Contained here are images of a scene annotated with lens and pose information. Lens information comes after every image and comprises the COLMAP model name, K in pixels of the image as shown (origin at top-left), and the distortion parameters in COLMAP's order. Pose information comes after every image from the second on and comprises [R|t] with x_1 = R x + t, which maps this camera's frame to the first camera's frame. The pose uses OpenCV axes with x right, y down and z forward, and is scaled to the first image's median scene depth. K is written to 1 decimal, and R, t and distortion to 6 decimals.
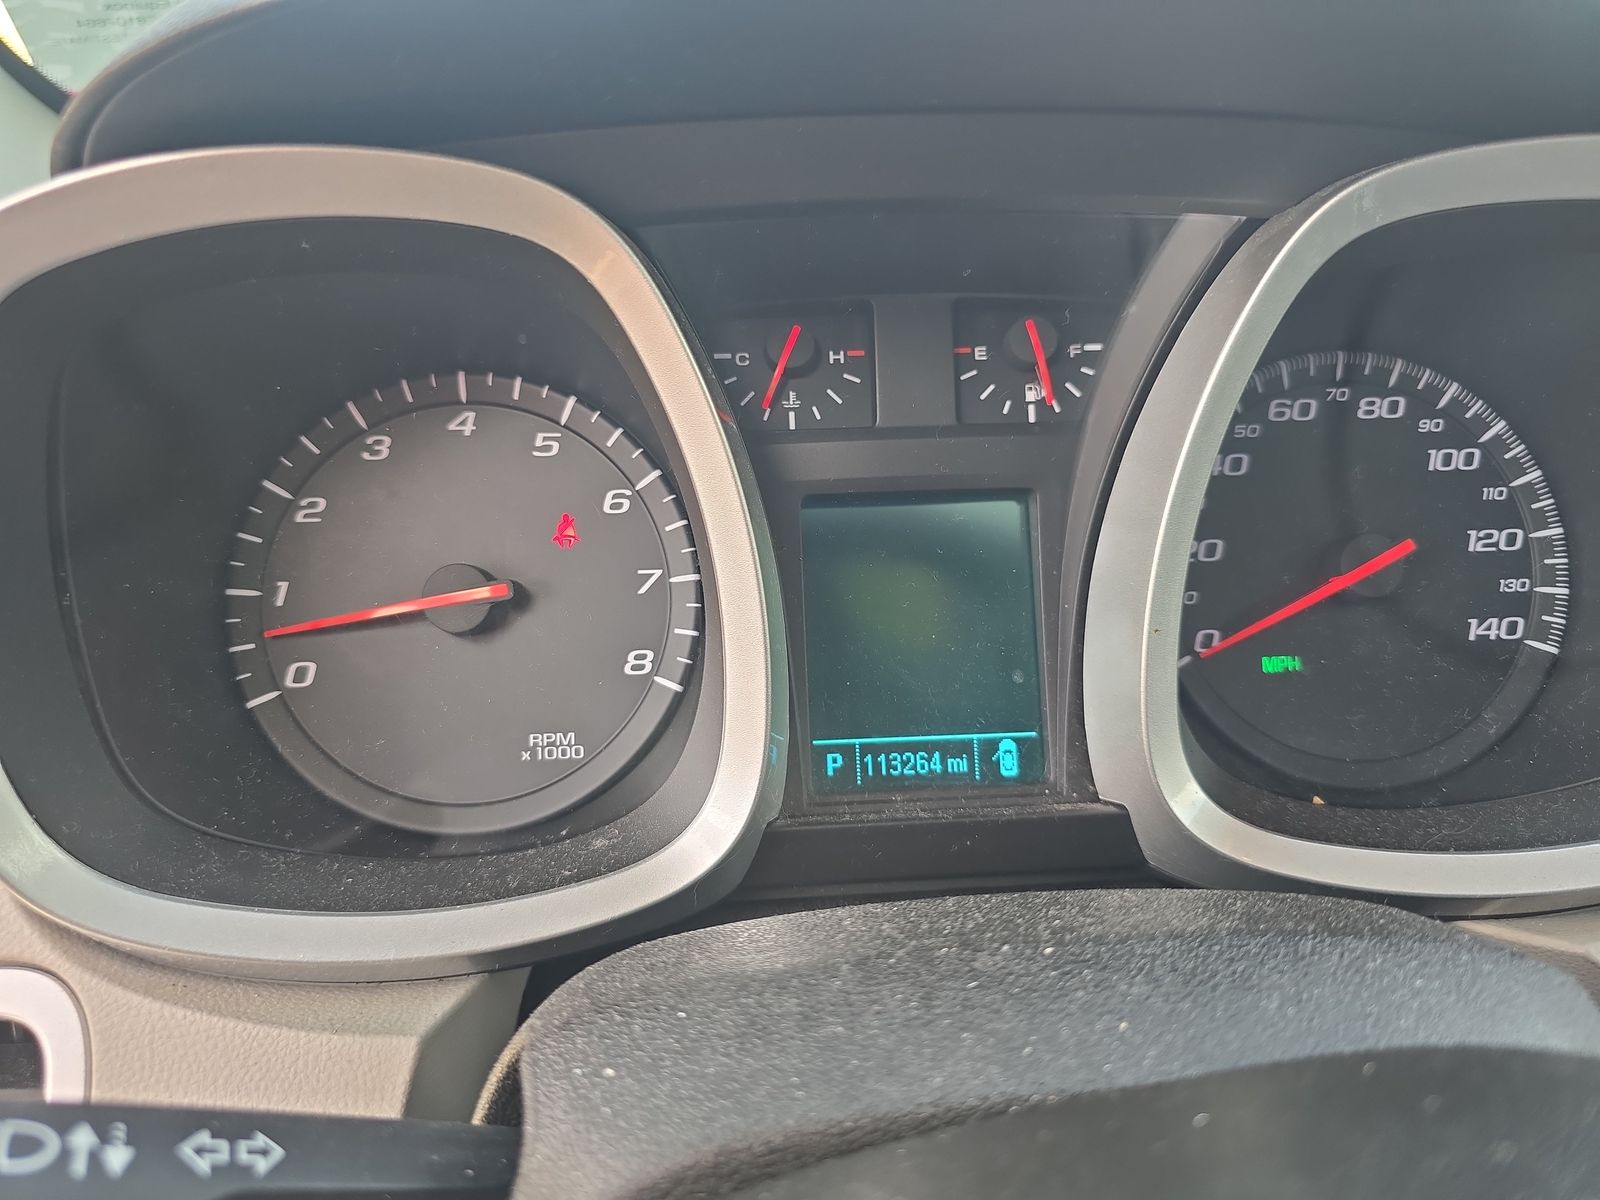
lens RADIAL K [[1068.6, 0, 778.3], [0, 1068.6, 600.5], [0, 0, 1]] dist [0.028139, -0.067991]
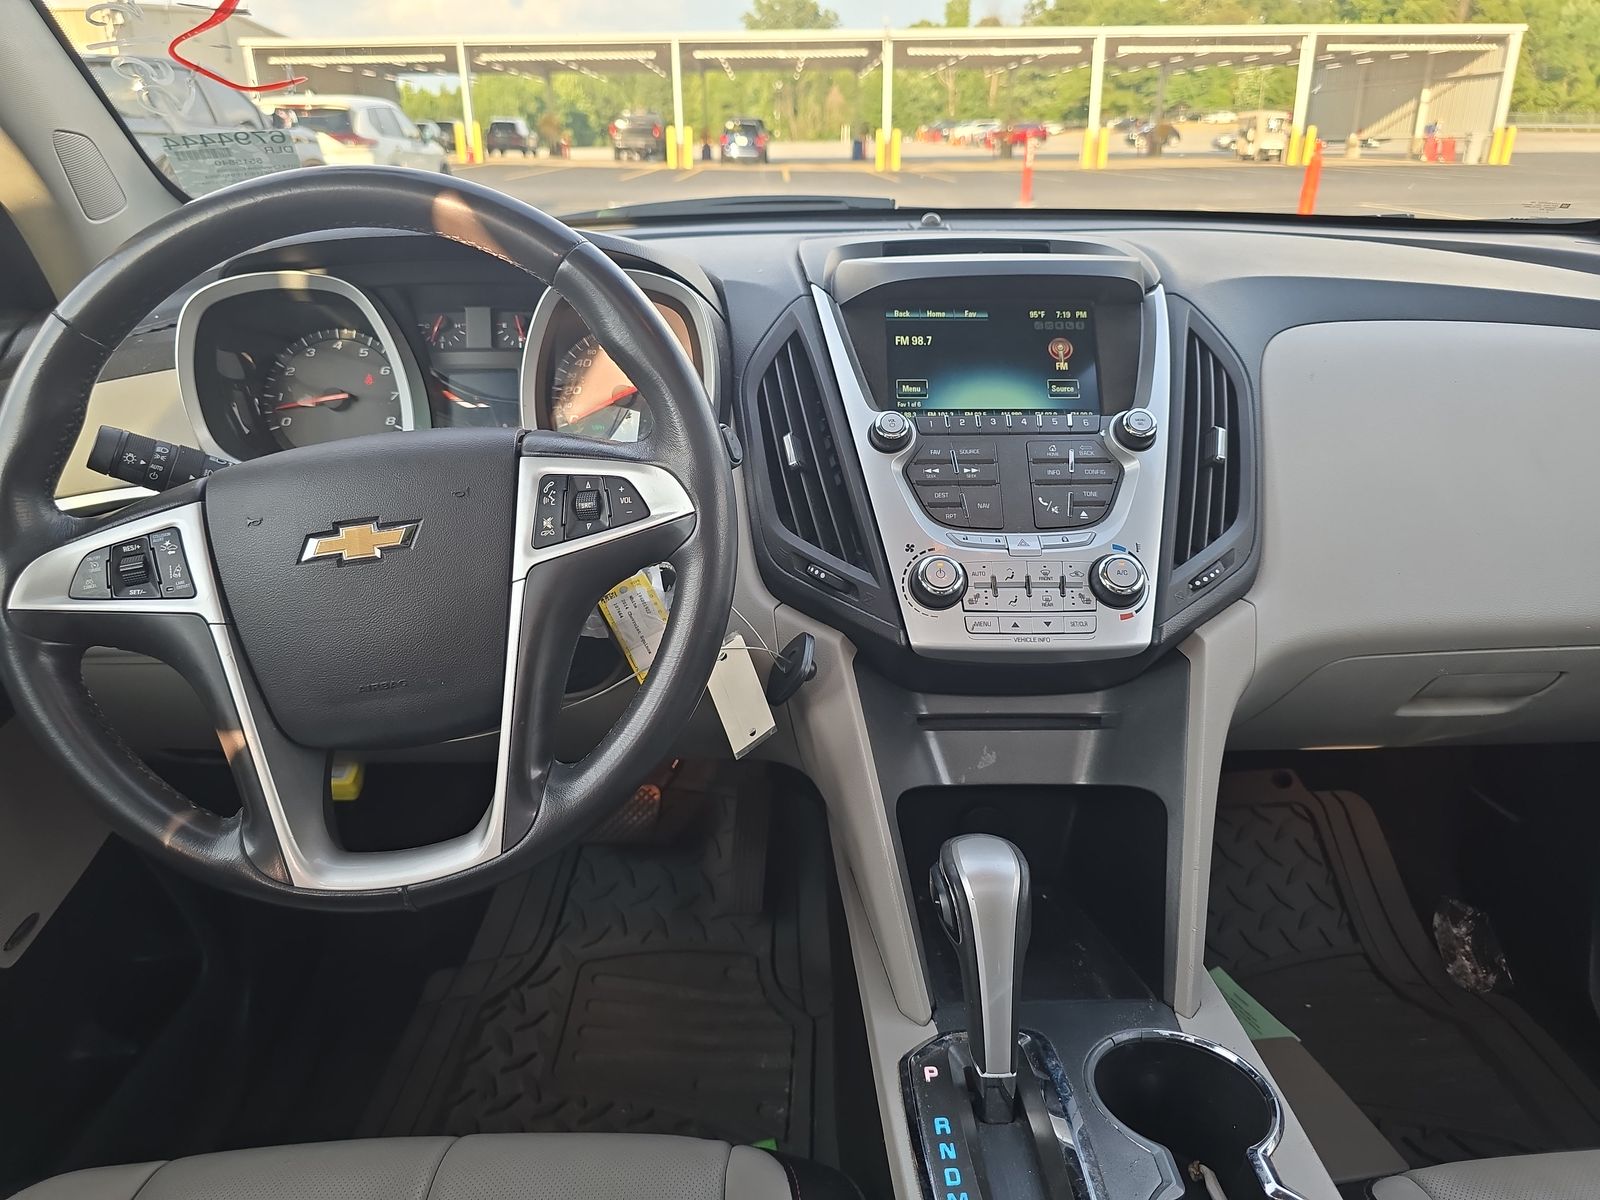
lens RADIAL K [[1068.6, 0, 778.3], [0, 1068.6, 600.5], [0, 0, 1]] dist [0.028139, -0.067991]
pose [[0.998817, 0.024415, -0.042048, 1.129329], [-0.023605, 0.999528, 0.019645, 0.484802], [0.042507, -0.018629, 0.998922, -2.073664]]
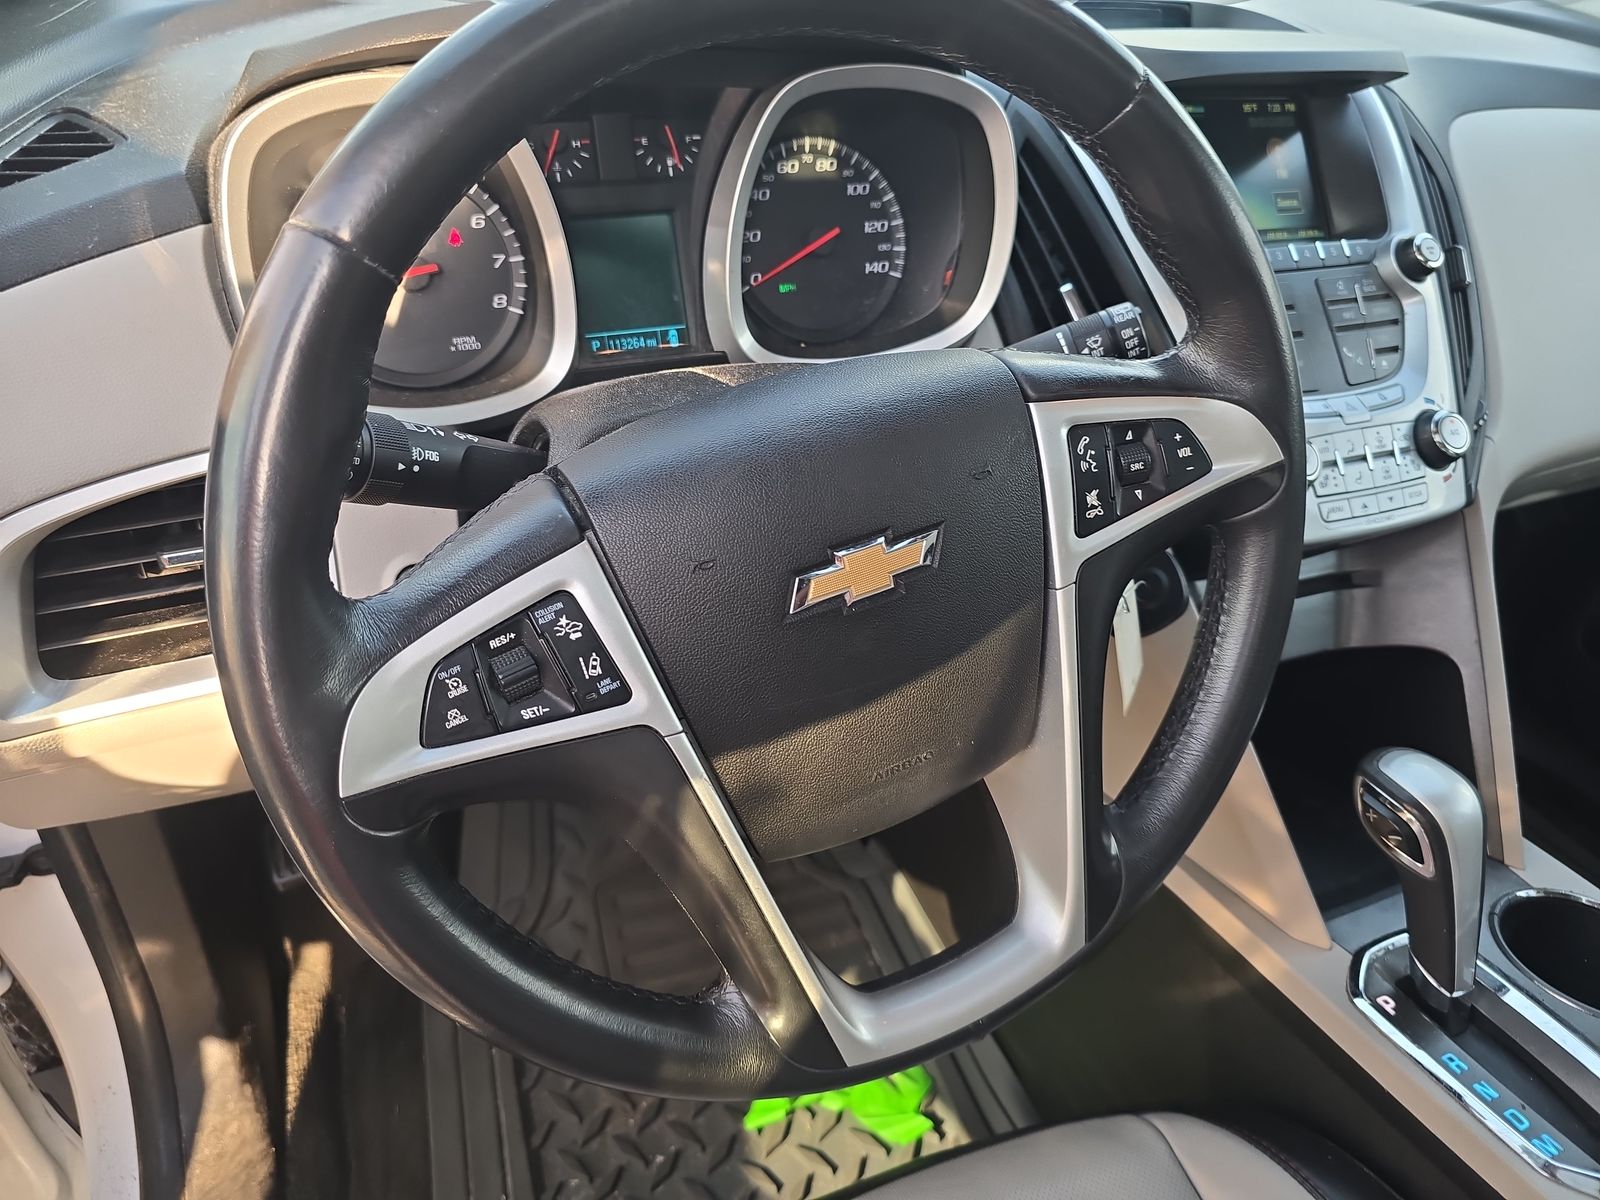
lens RADIAL K [[1068.6, 0, 778.3], [0, 1068.6, 600.5], [0, 0, 1]] dist [0.028139, -0.067991]
pose [[0.948713, -0.134370, 0.286161, -0.287285], [0.057761, 0.963615, 0.260977, 0.104762], [-0.310817, -0.231063, 0.921956, -1.238104]]
